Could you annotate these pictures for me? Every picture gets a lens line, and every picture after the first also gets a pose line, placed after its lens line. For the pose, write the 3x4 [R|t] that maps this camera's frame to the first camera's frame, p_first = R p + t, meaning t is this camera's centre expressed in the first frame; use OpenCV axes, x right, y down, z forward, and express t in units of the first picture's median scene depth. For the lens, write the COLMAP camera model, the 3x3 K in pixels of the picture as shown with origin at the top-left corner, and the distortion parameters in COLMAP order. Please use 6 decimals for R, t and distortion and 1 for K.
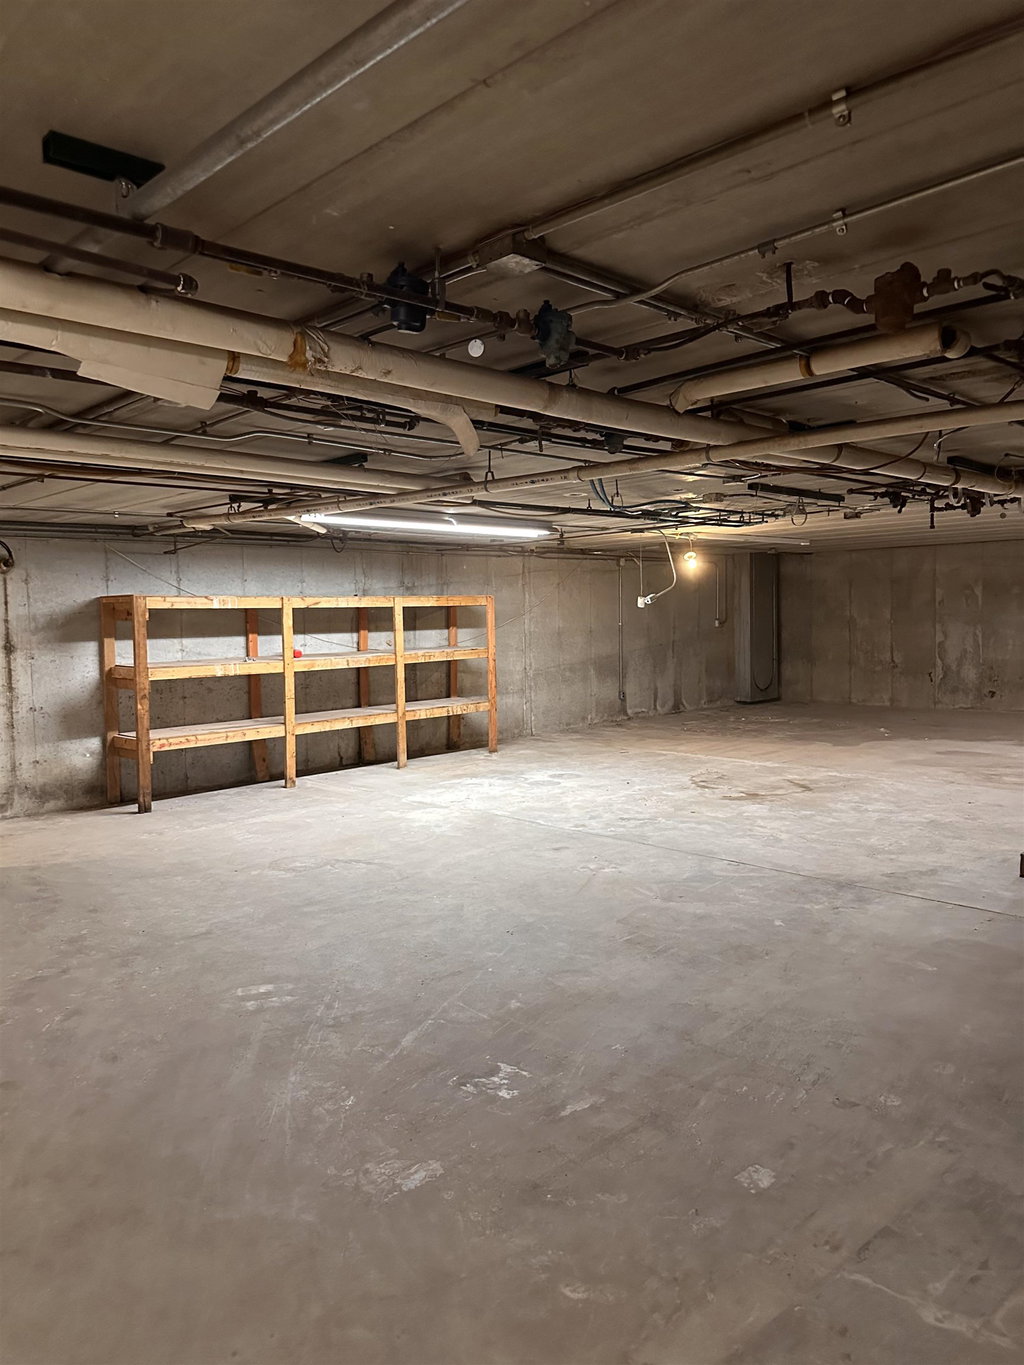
lens RADIAL K [[940.5, 0, 512.0], [0, 940.5, 682.5], [0, 0, 1]] dist [0.070238, -0.086285]
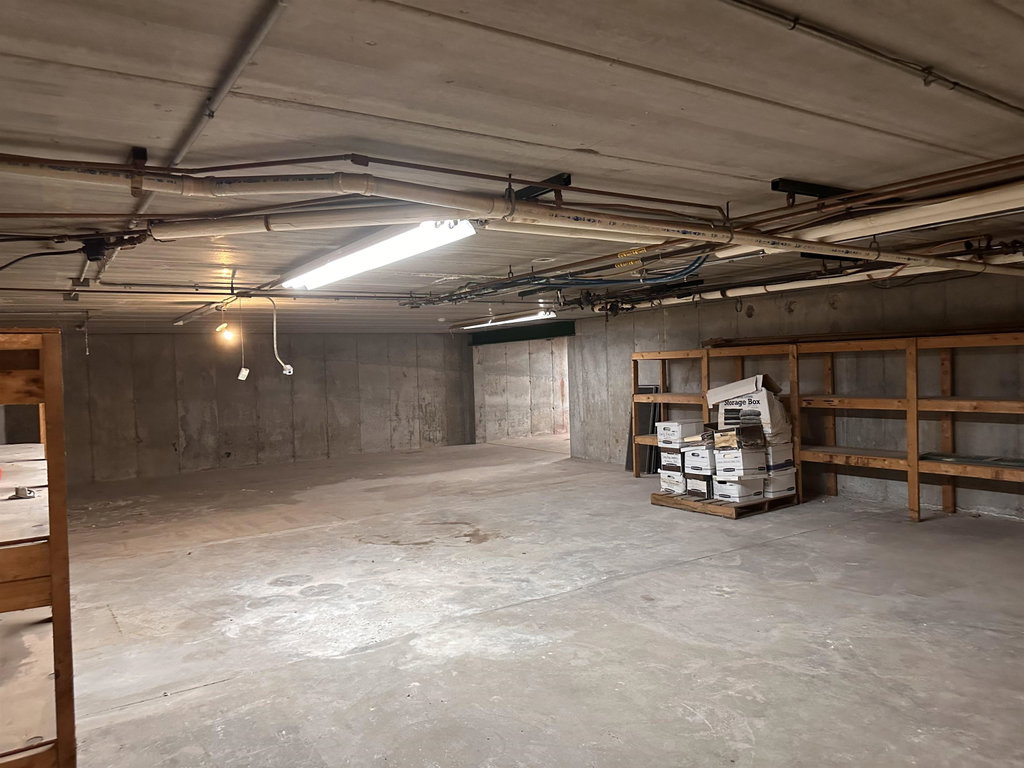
lens RADIAL K [[705.6, 0, 515.6], [0, 705.6, 388.3], [0, 0, 1]] dist [0.070238, -0.086285]
pose [[0.210285, -0.017301, 0.977487, -0.330781], [0.103834, 0.994583, -0.004735, -0.030700], [-0.972110, 0.102492, 0.210943, 0.417672]]
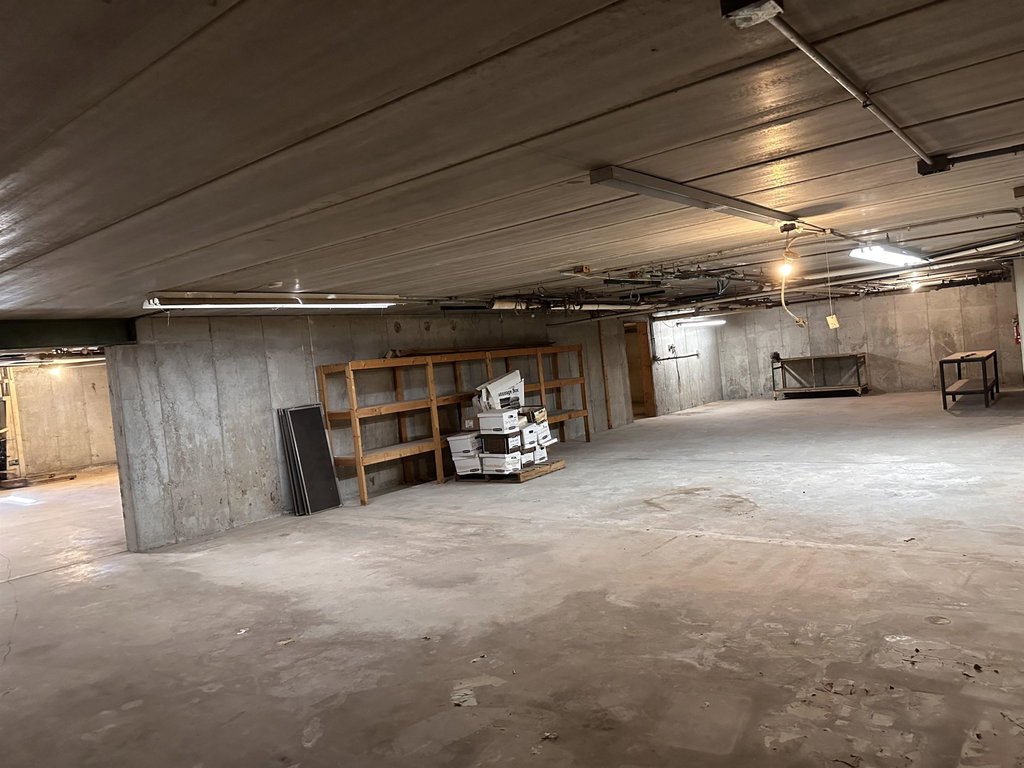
lens RADIAL K [[705.6, 0, 515.6], [0, 705.6, 388.3], [0, 0, 1]] dist [0.070238, -0.086285]
pose [[-0.987101, 0.118937, -0.107168, 0.324618], [0.106546, 0.987663, 0.114756, -0.090359], [0.119495, 0.101858, -0.987596, 1.081550]]
